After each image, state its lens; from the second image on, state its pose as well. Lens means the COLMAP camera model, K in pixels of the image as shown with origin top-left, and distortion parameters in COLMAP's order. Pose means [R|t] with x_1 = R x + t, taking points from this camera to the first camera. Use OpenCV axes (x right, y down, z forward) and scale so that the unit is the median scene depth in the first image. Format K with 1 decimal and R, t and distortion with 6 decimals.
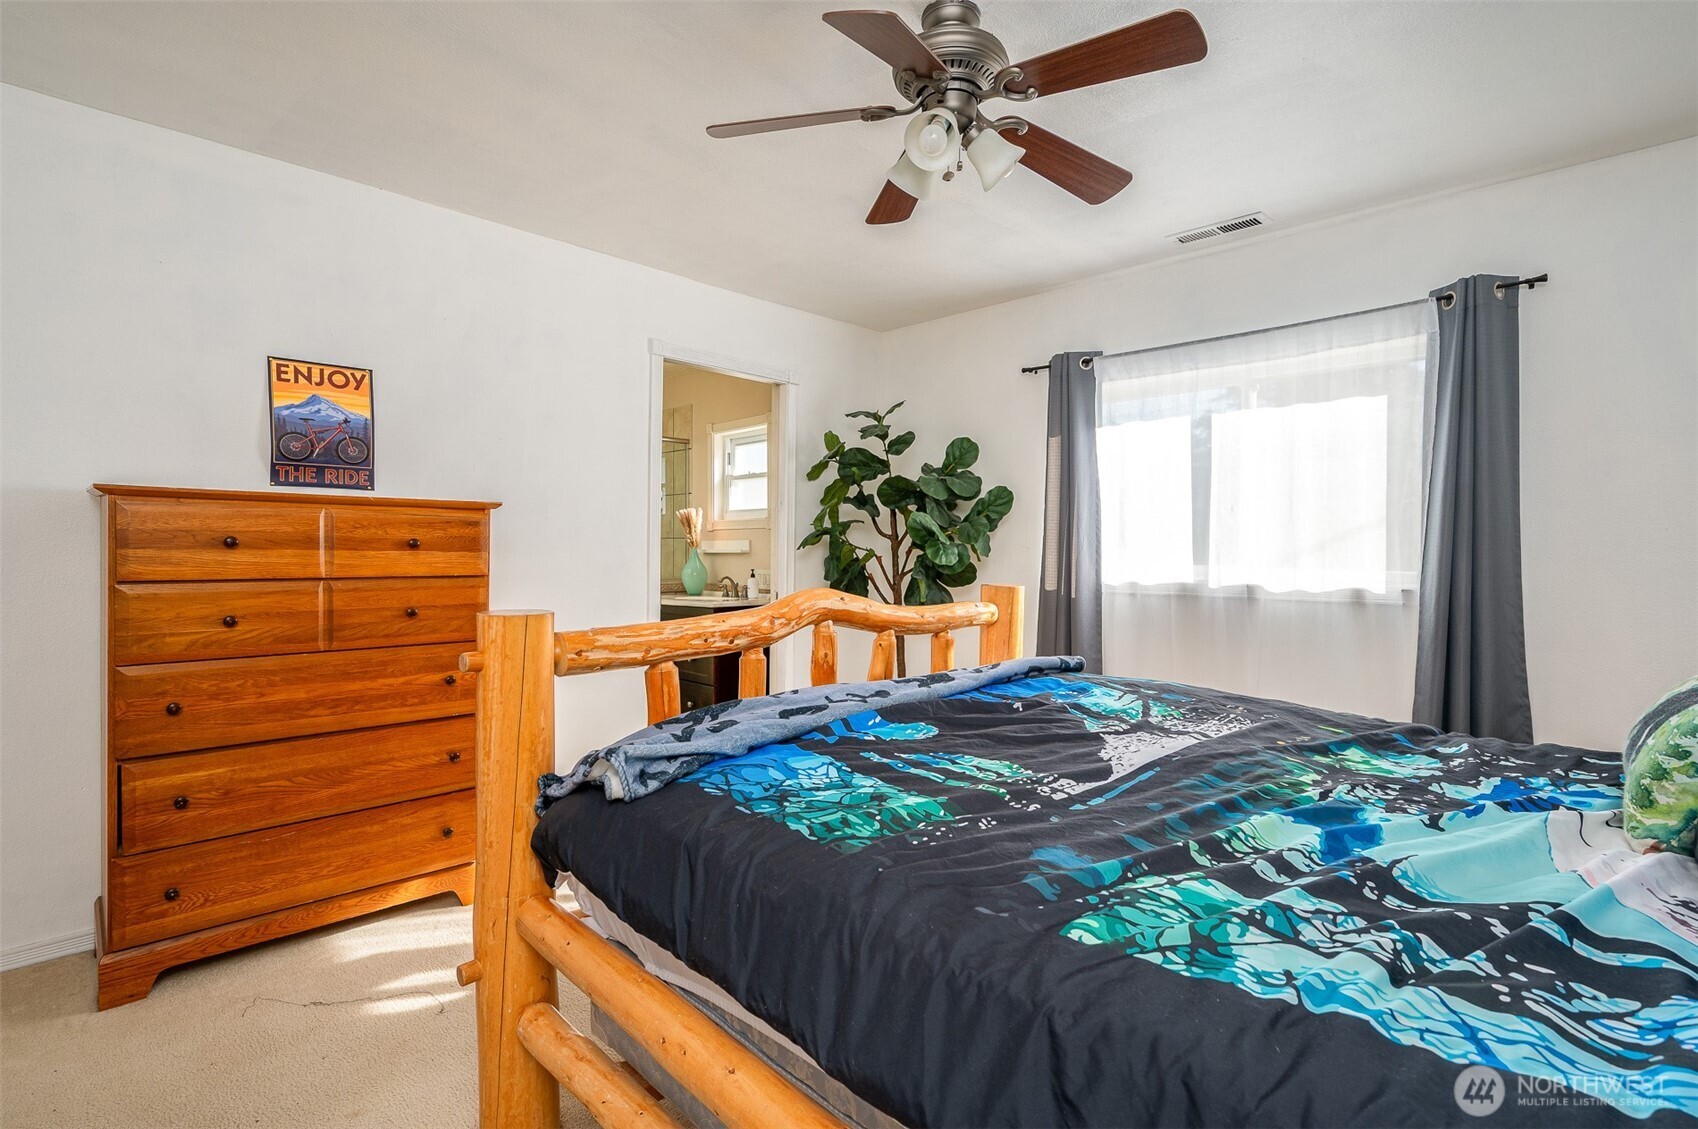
lens RADIAL K [[795.4, 0, 849.0], [0, 795.4, 564.5], [0, 0, 1]] dist [0.000674, 0.000193]
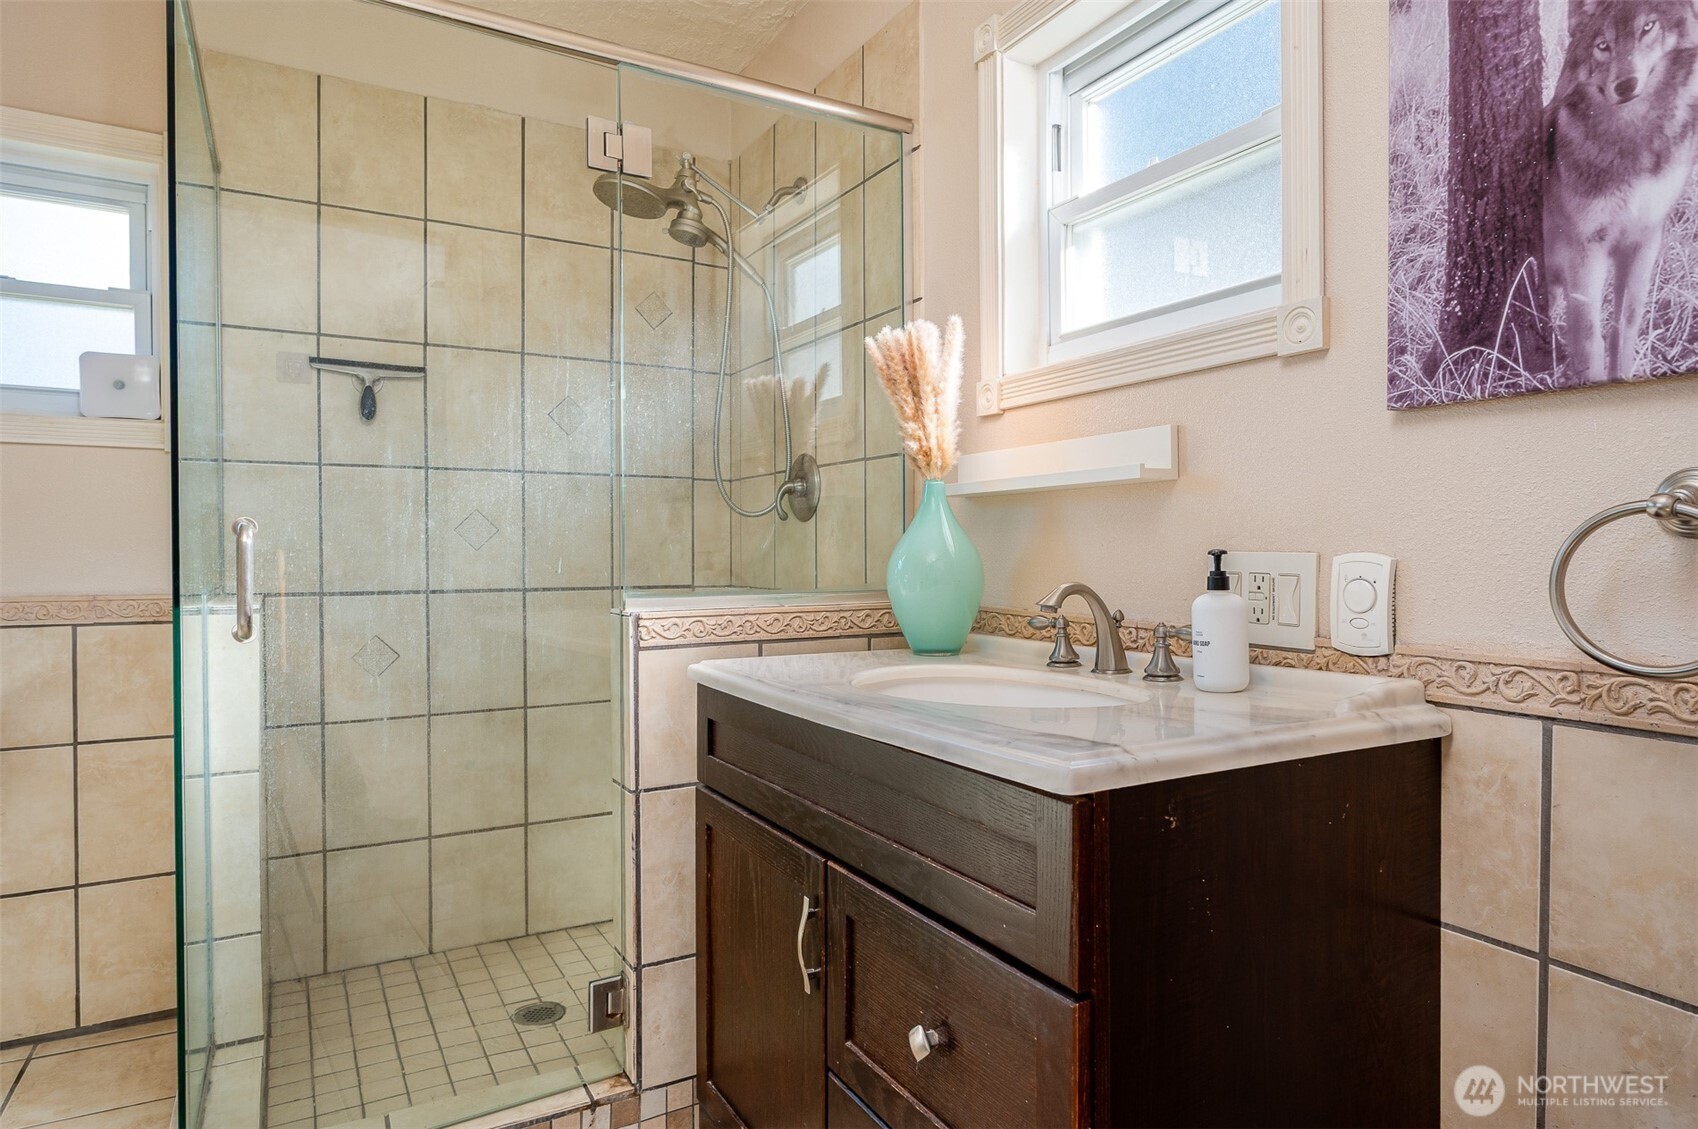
lens RADIAL K [[992.0, 0, 849.0], [0, 992.0, 564.5], [0, 0, 1]] dist [-0.002059, 0.000756]
pose [[0.968962, -0.005353, -0.247152, -0.244971], [0.002570, 0.999930, -0.011582, 0.020549], [0.247197, 0.010587, 0.968907, 1.178355]]
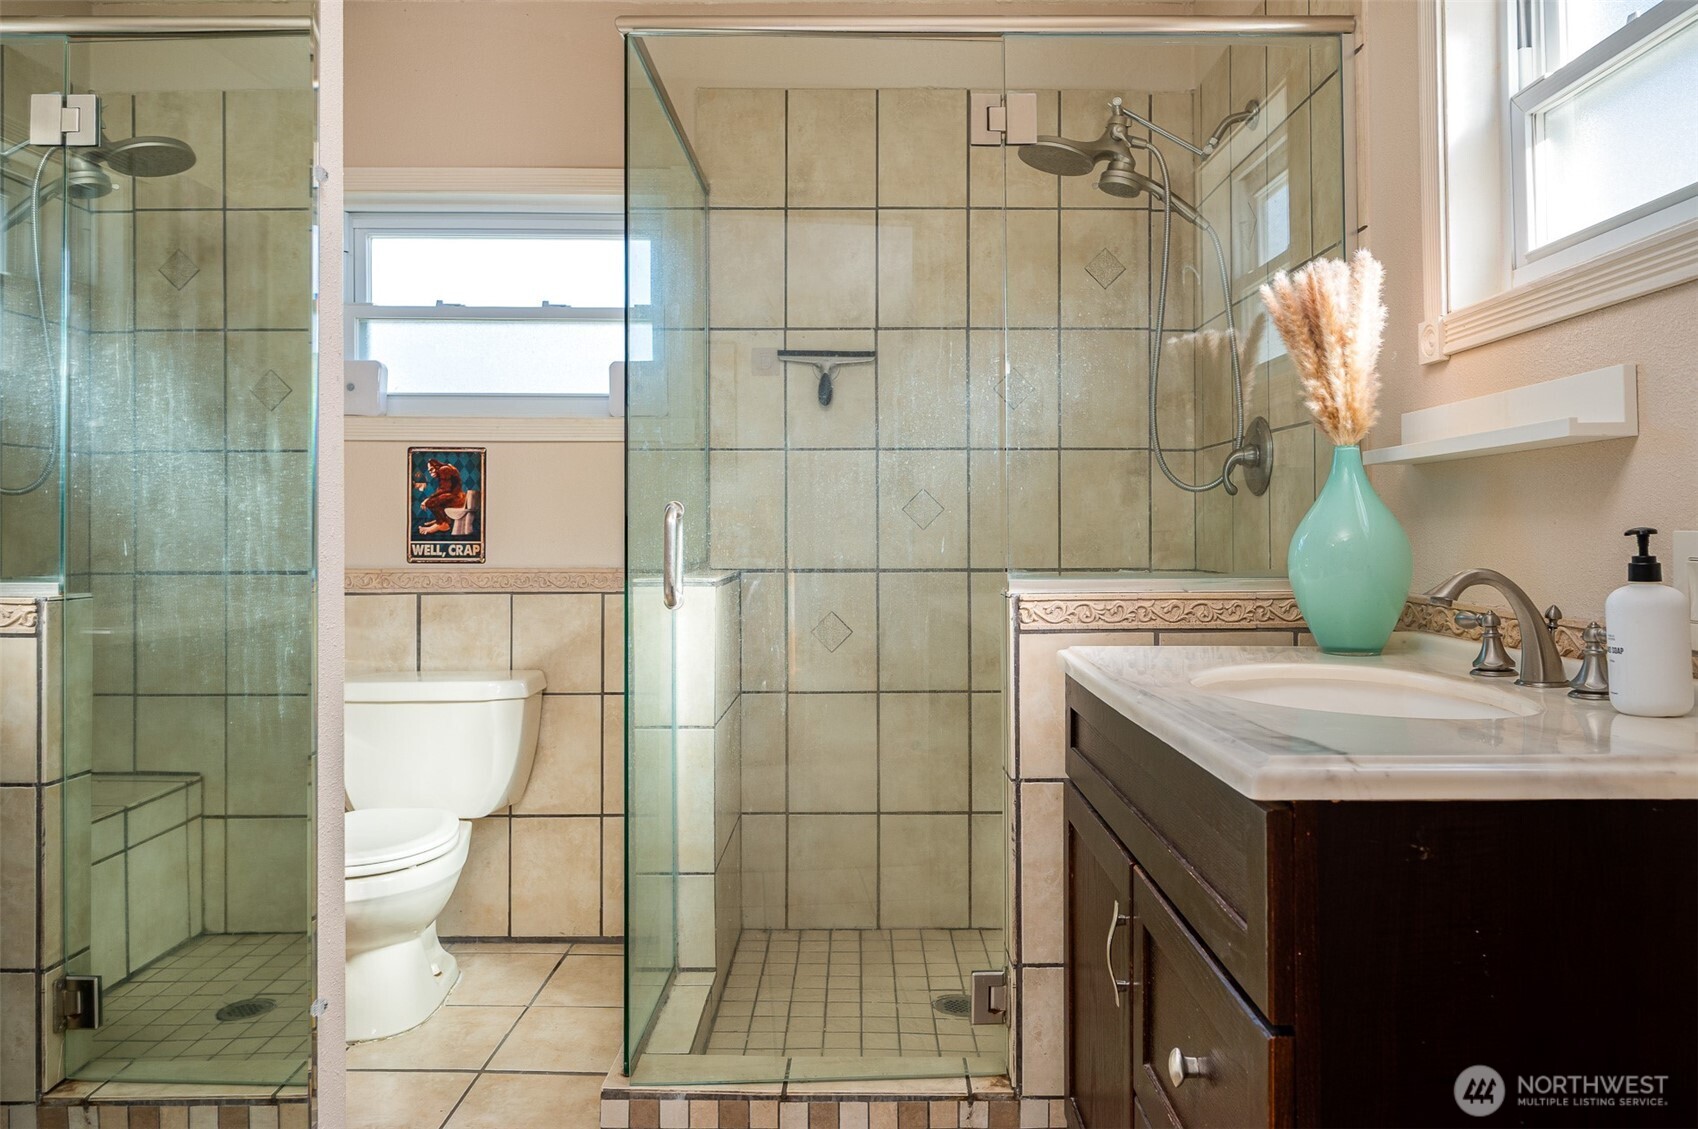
lens RADIAL K [[1141.5, 0, 853.8], [0, 1141.5, 517.9], [0, 0, 1]] dist [-0.001191, -0.001157]
pose [[0.717037, -0.016635, -0.696837, -0.122661], [-0.009941, 0.999369, -0.034086, 0.021561], [0.696964, 0.031369, 0.716420, 1.182786]]
